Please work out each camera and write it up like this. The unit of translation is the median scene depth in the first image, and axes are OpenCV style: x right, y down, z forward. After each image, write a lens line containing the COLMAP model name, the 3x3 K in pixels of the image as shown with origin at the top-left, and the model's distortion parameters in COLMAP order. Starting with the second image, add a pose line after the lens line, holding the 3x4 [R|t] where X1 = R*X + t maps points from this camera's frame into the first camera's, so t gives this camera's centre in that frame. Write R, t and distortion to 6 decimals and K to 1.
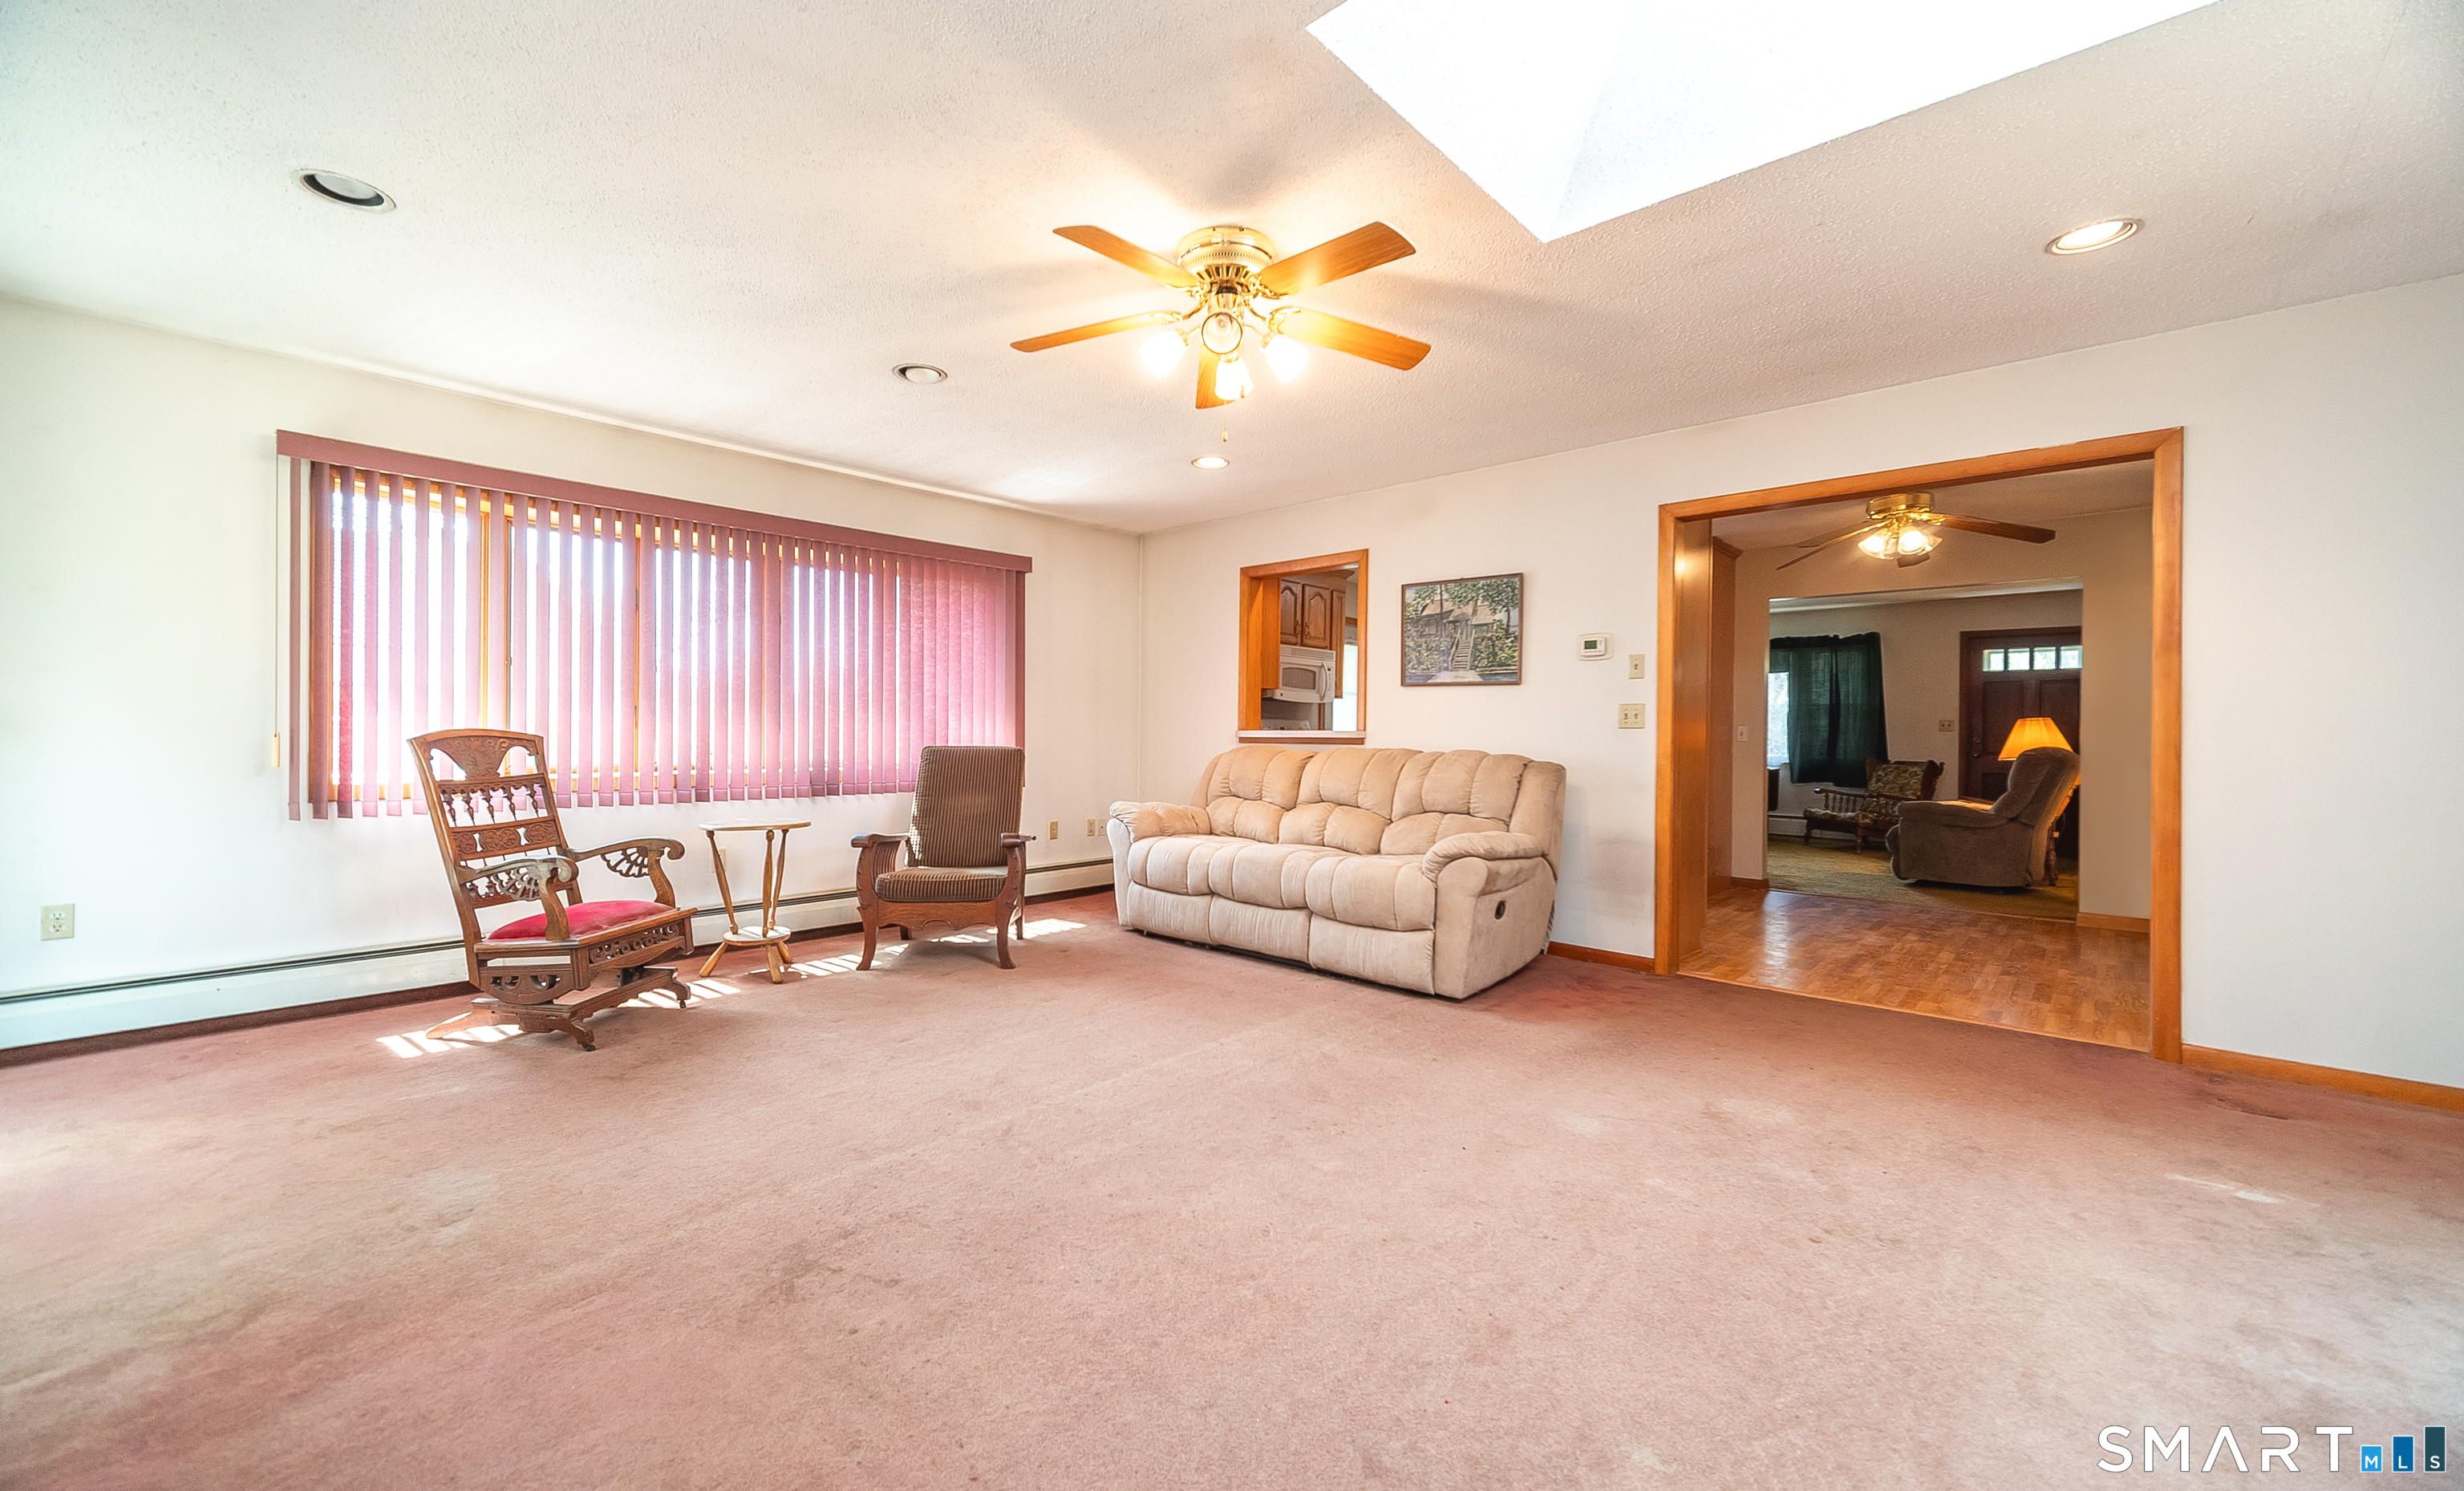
lens RADIAL K [[966.6, 0, 1208.5], [0, 966.6, 735.3], [0, 0, 1]] dist [0.010925, -0.000500]
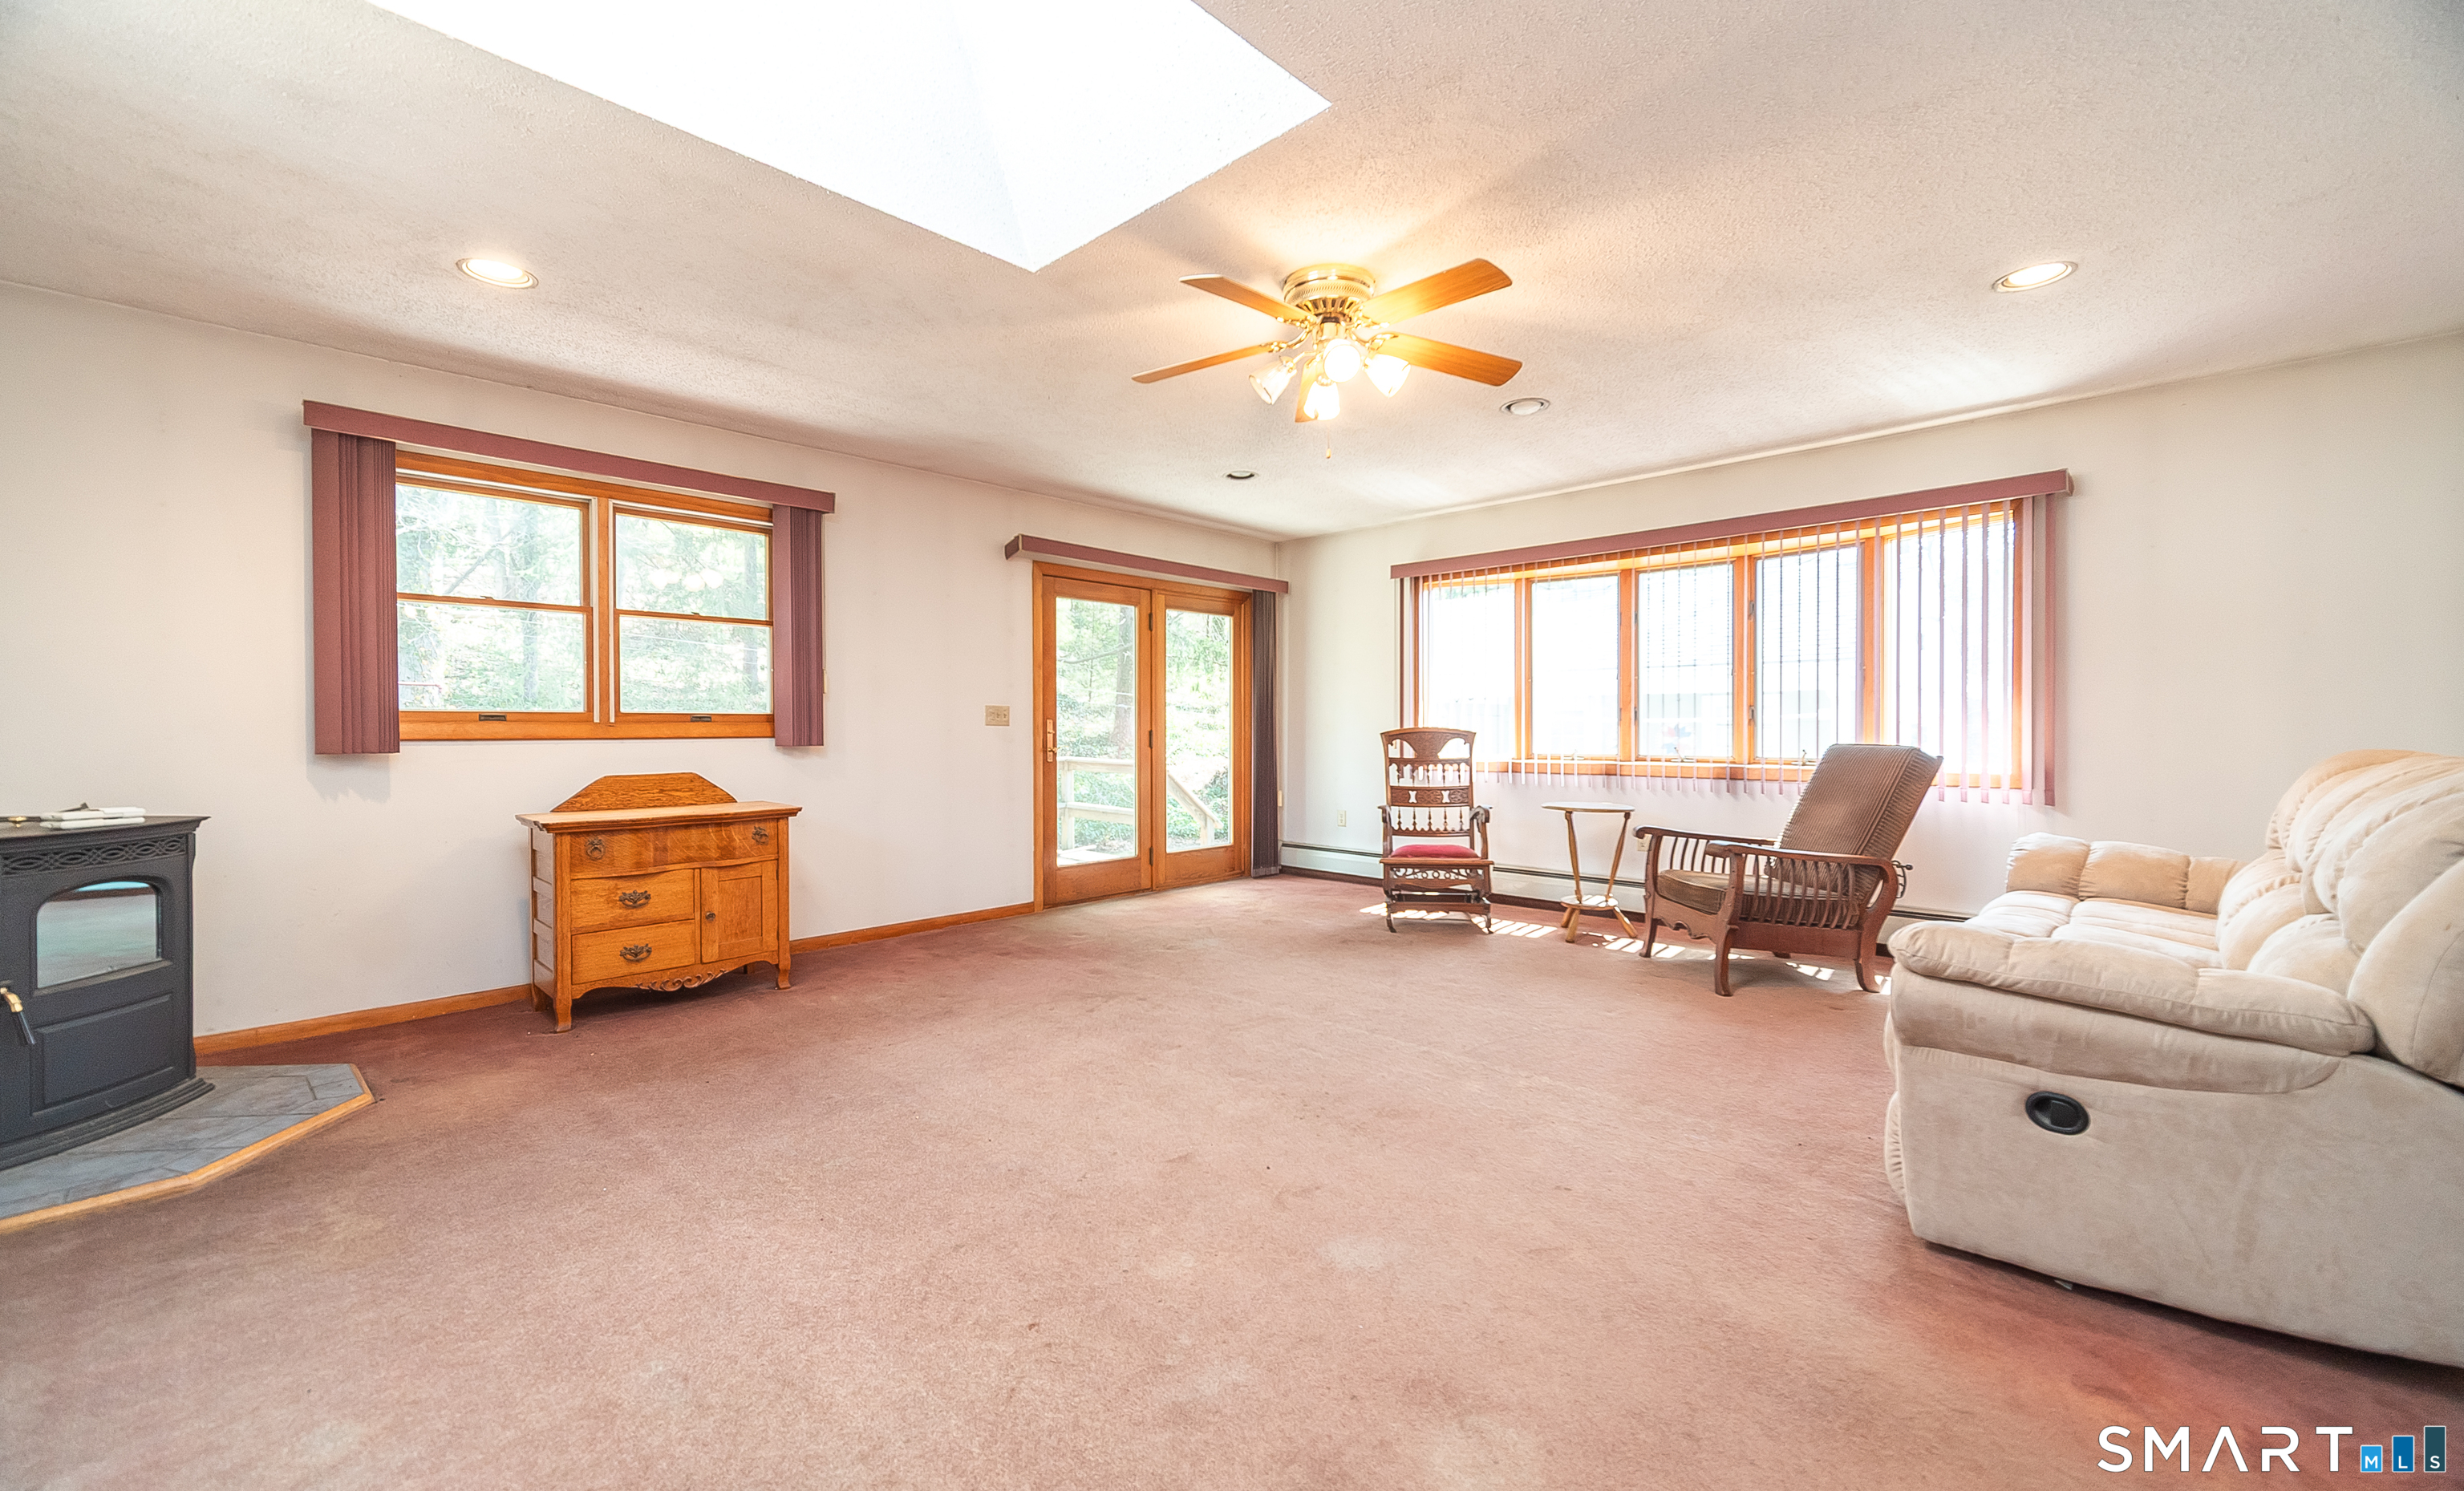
lens RADIAL K [[966.6, 0, 1208.5], [0, 966.6, 735.3], [0, 0, 1]] dist [0.010925, -0.000500]
pose [[-0.027997, 0.001548, -0.999607, 0.748190], [-0.001852, 0.999997, 0.001601, 0.004305], [0.999606, 0.001896, -0.027994, 0.602830]]
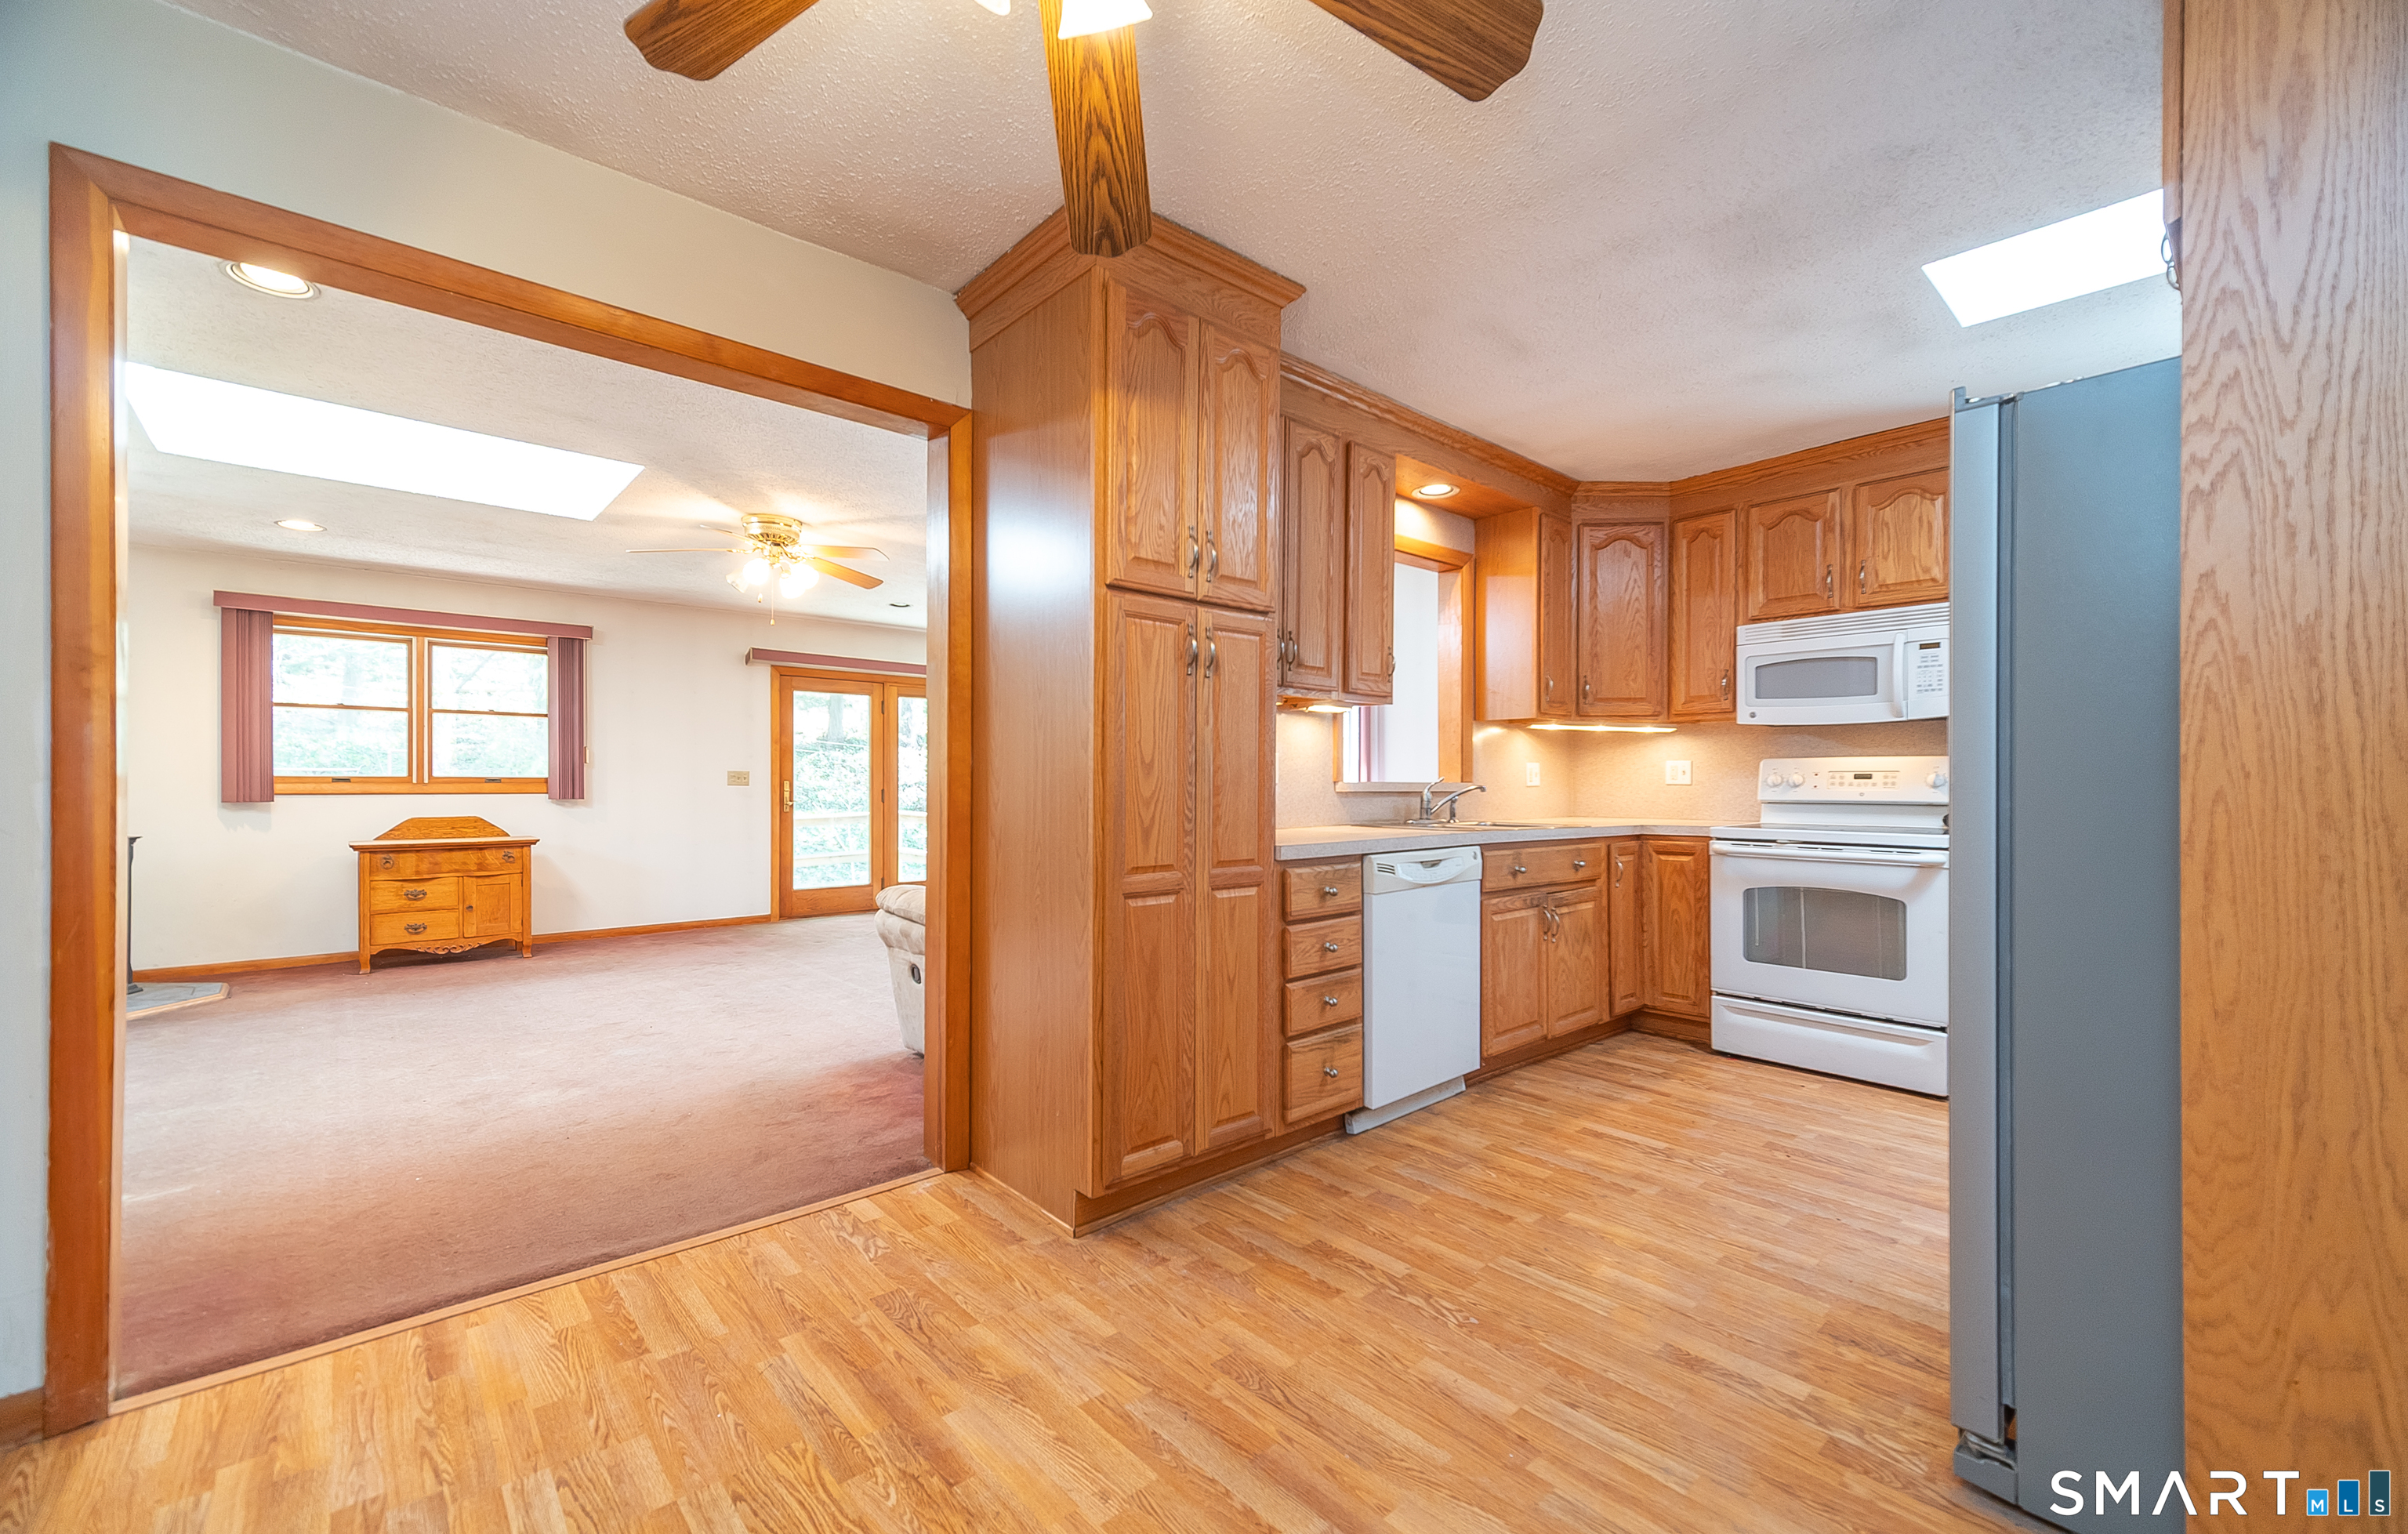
lens RADIAL K [[961.7, 0, 1192.5], [0, 961.7, 783.5], [0, 0, 1]] dist [0.012441, -0.000340]
pose [[-0.098715, -0.008908, -0.995076, 1.172332], [-0.005096, 0.999951, -0.008446, 0.001186], [0.995103, 0.004238, -0.098756, 1.324322]]
